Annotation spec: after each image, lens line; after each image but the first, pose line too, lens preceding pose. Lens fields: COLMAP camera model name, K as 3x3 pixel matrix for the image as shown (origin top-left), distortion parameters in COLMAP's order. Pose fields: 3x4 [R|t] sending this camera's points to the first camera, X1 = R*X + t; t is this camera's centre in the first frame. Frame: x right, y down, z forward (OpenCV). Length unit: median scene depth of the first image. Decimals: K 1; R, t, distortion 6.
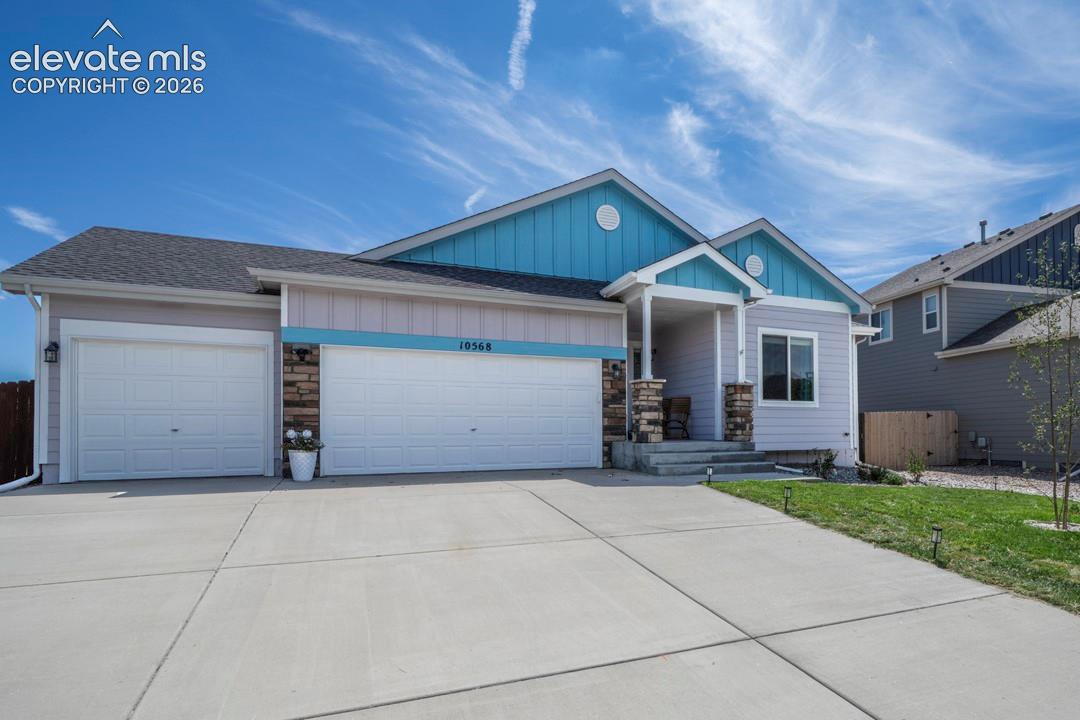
lens RADIAL K [[529.4, 0, 544.4], [0, 529.4, 357.8], [0, 0, 1]] dist [0.001658, 0.000032]
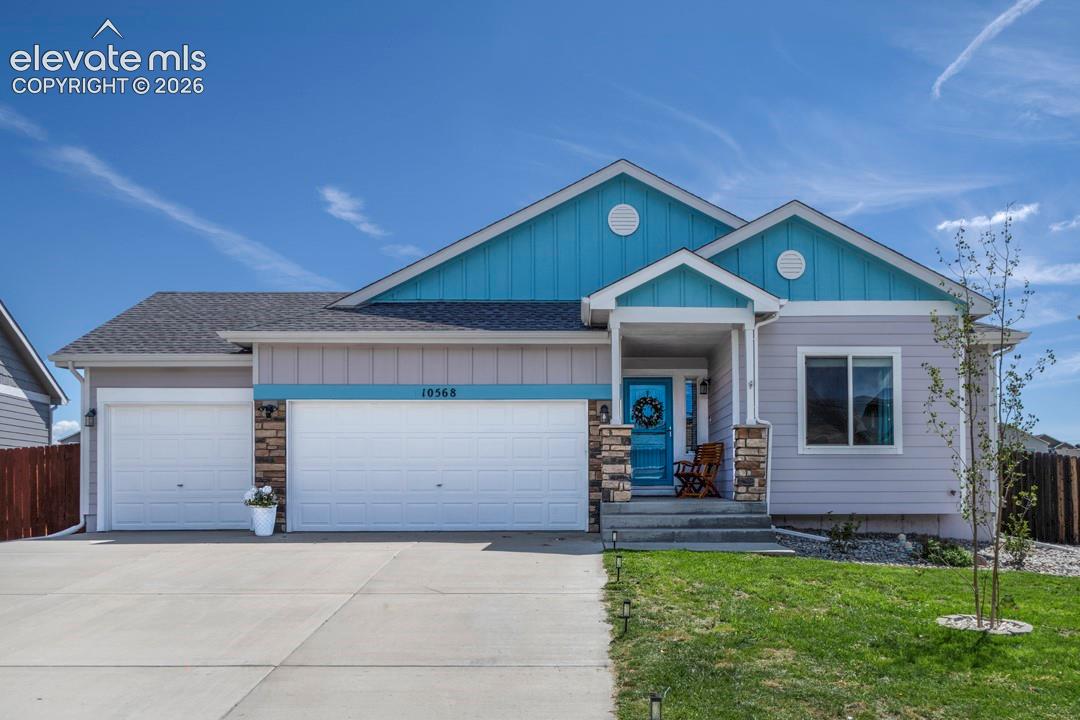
lens RADIAL K [[740.4, 0, 539.5], [0, 740.4, 363.5], [0, 0, 1]] dist [0.000055, 0.001112]
pose [[0.924401, -0.059910, -0.376687, 0.530604], [0.052202, 0.998166, -0.030650, -0.025298], [0.377833, 0.008669, 0.925833, -0.112539]]
